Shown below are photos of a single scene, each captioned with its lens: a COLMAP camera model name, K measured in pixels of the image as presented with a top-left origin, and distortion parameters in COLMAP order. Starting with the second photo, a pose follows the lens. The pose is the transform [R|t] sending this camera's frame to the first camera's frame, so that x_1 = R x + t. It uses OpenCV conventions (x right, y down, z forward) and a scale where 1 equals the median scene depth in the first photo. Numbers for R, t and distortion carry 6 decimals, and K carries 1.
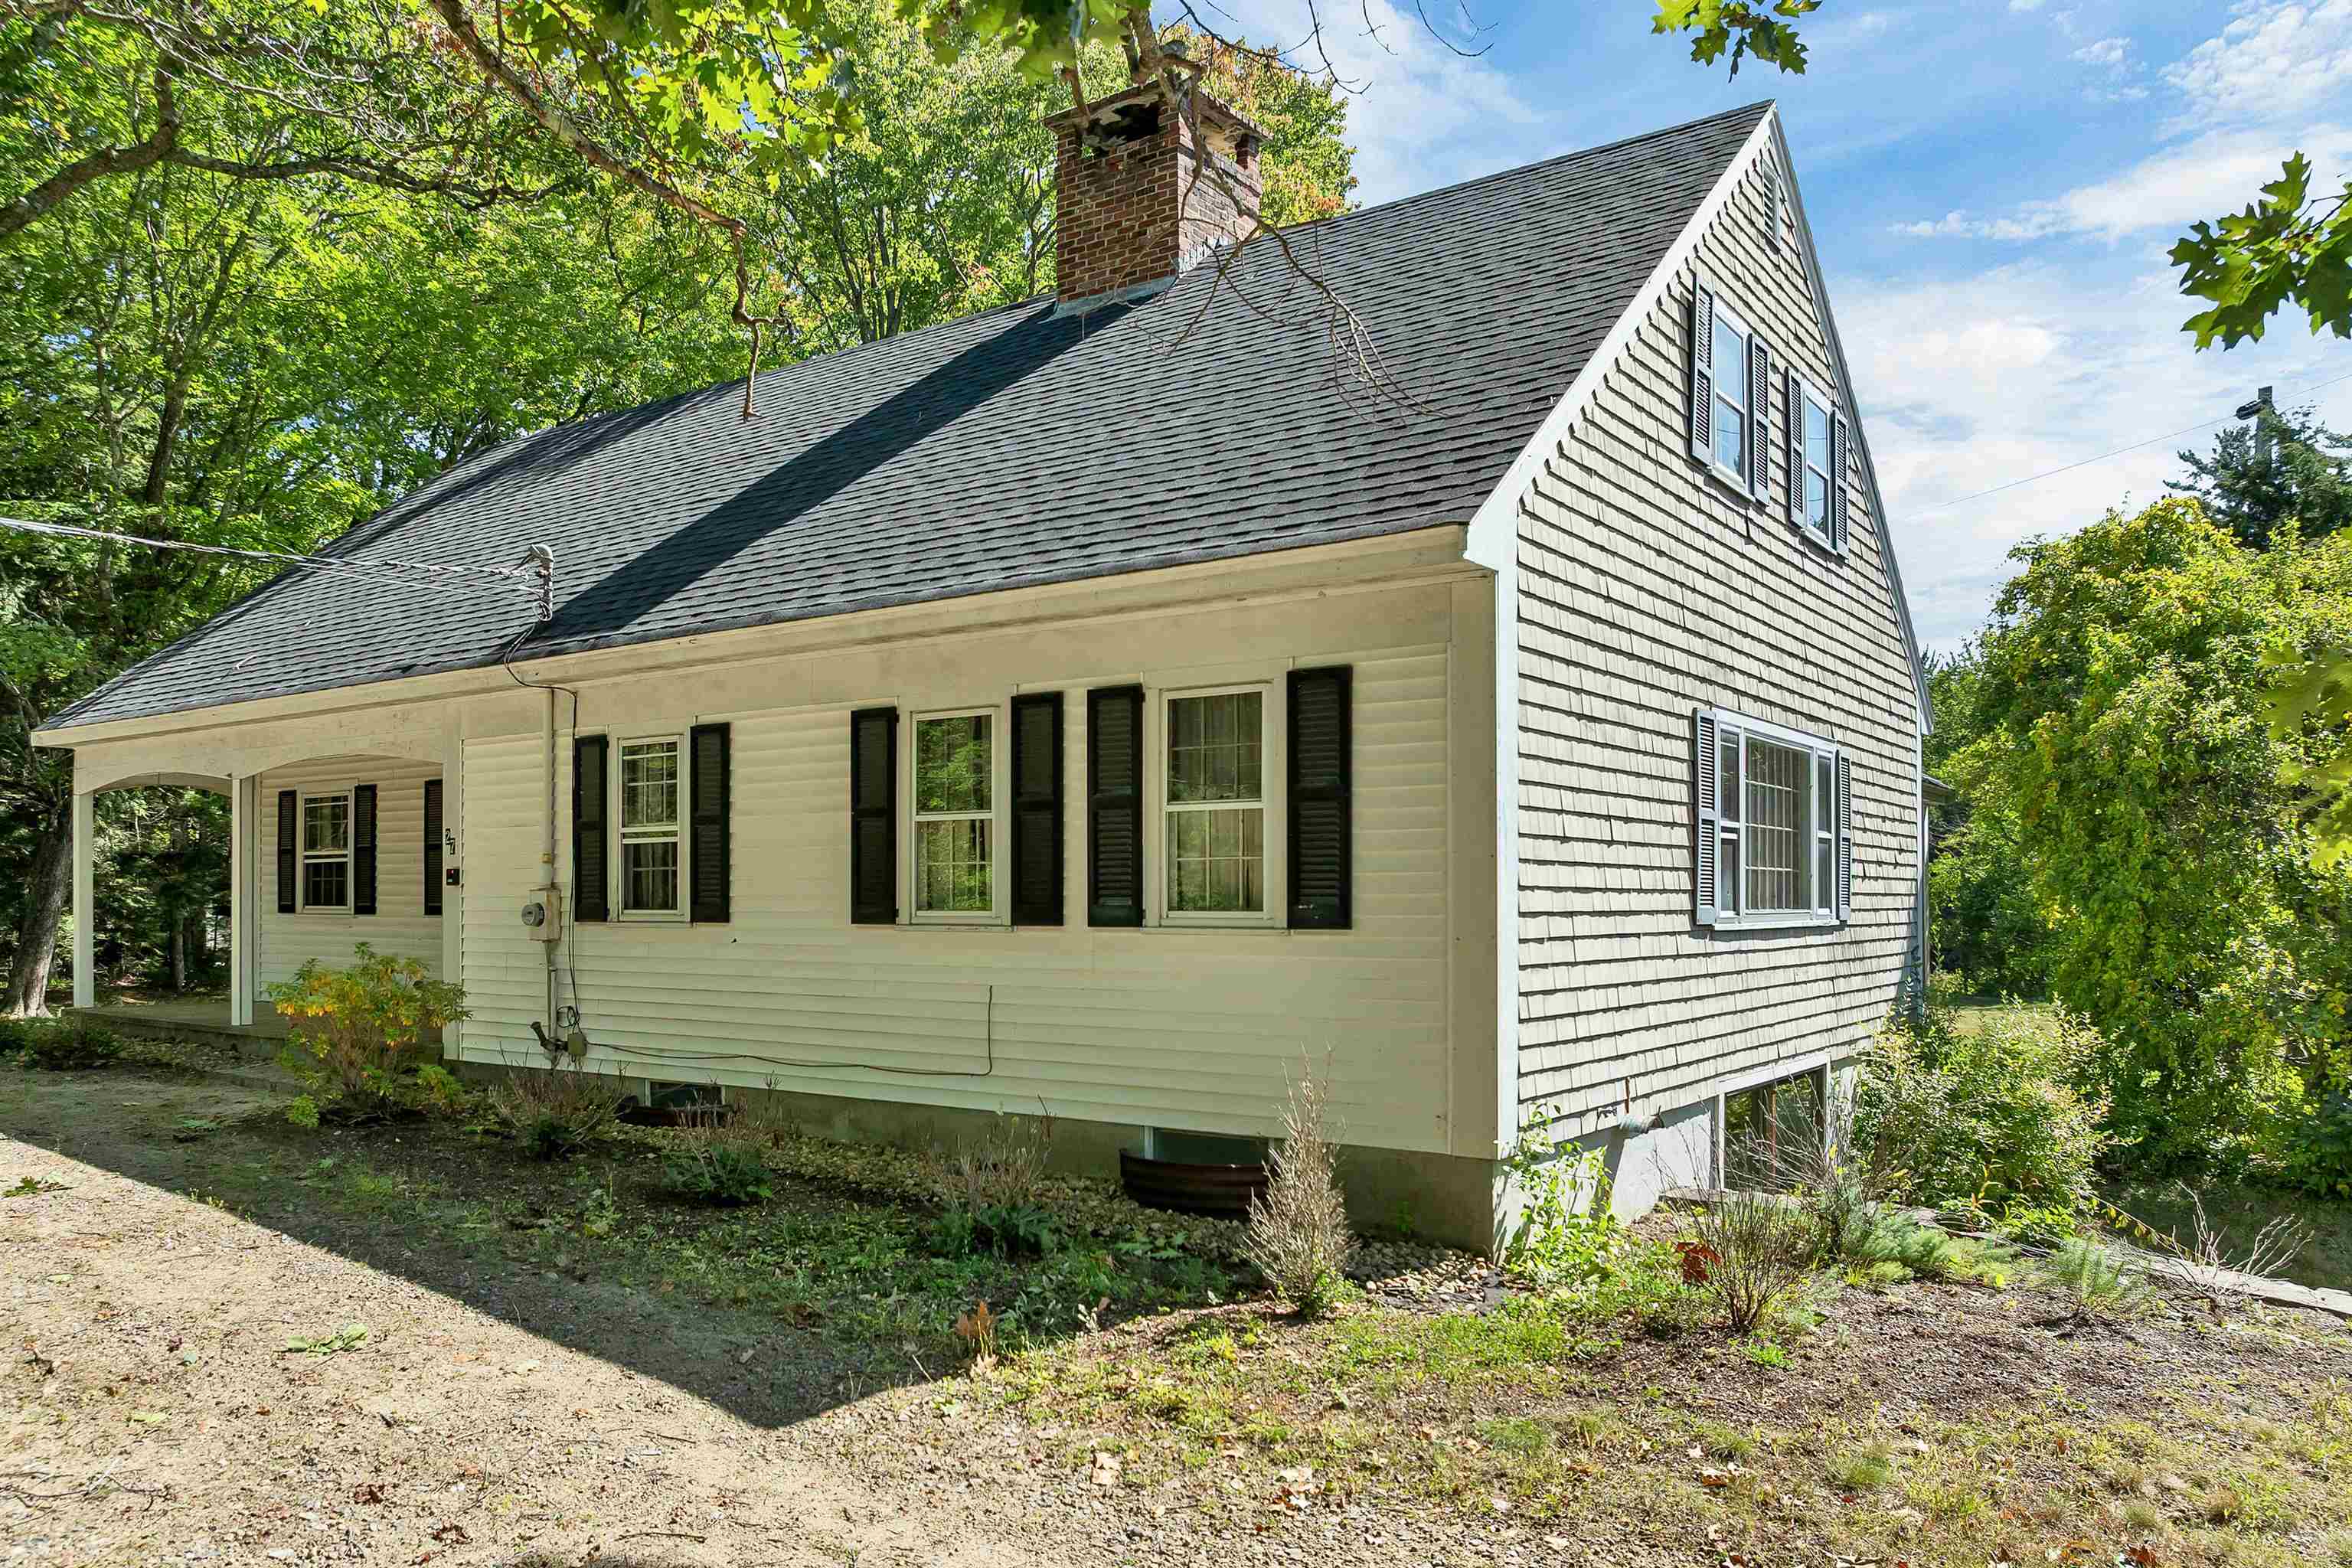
lens RADIAL K [[1683.7, 0, 1175.7], [0, 1683.7, 883.2], [0, 0, 1]] dist [-0.007937, 0.000041]
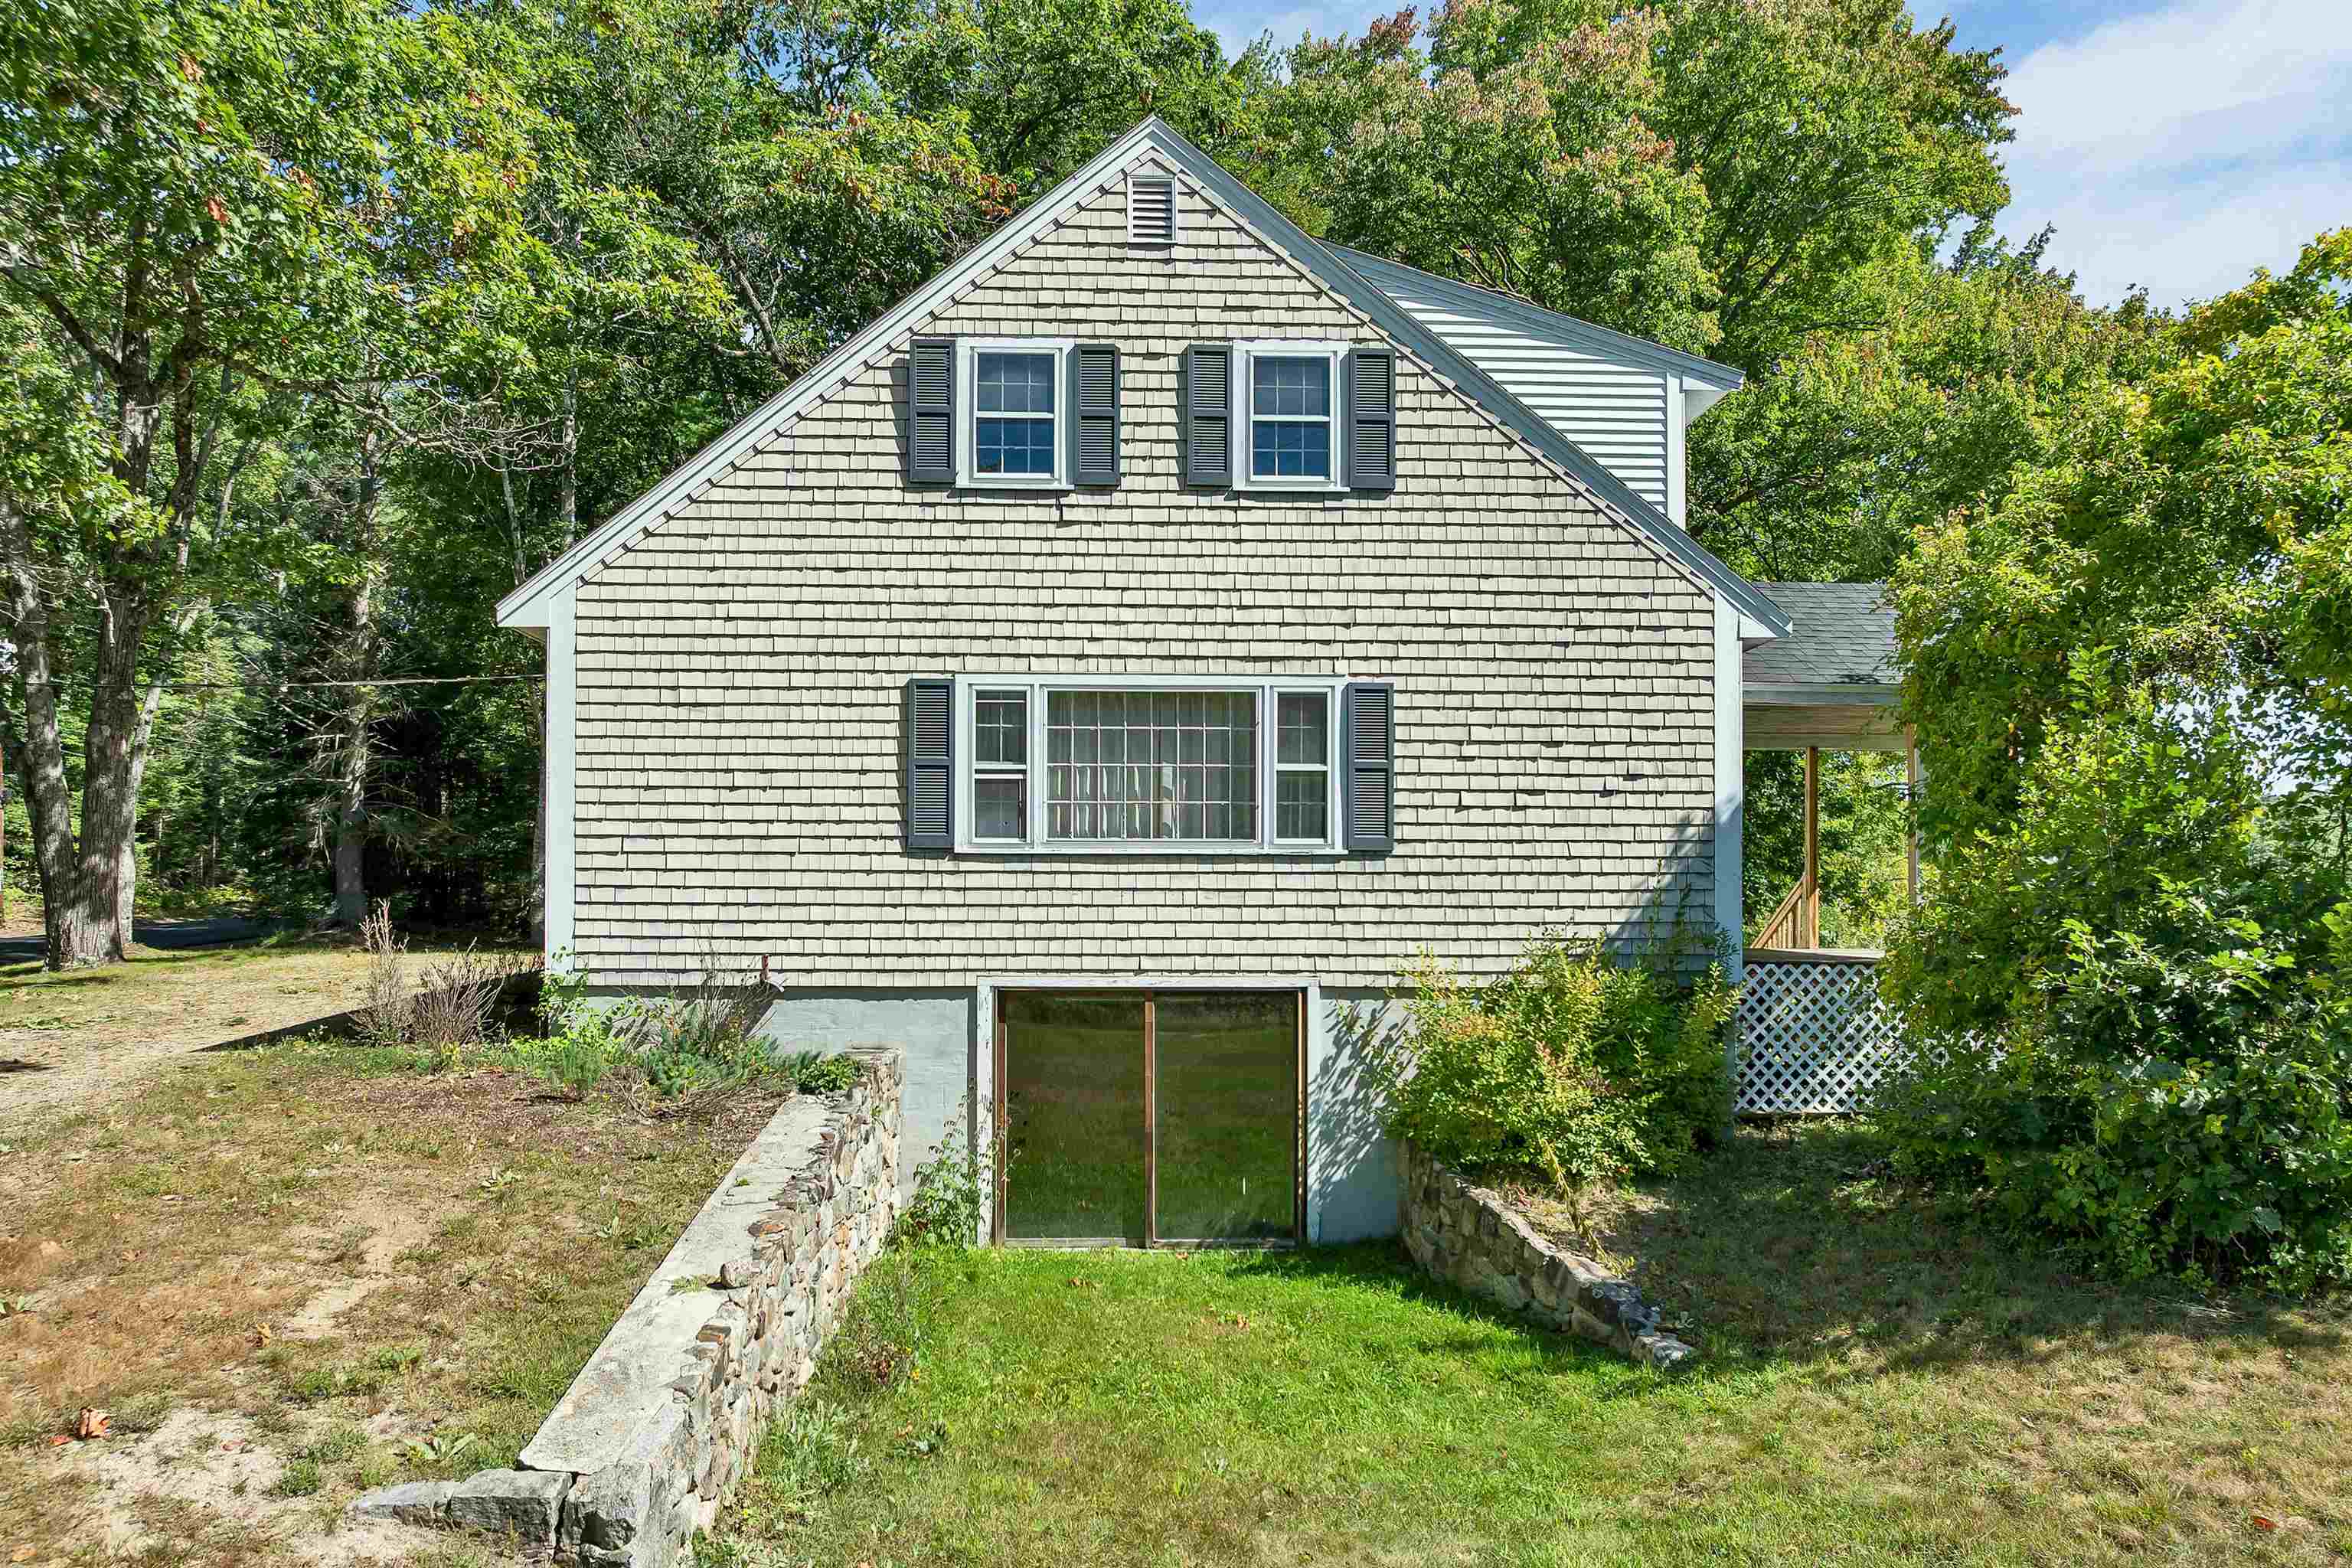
lens RADIAL K [[1623.9, 0, 1177.3], [0, 1623.9, 839.6], [0, 0, 1]] dist [-0.037325, 0.001180]
pose [[0.610104, -0.003073, -0.792315, 1.567287], [0.004344, 0.999990, -0.000533, 0.022099], [0.792309, -0.003117, 0.610112, 0.453546]]
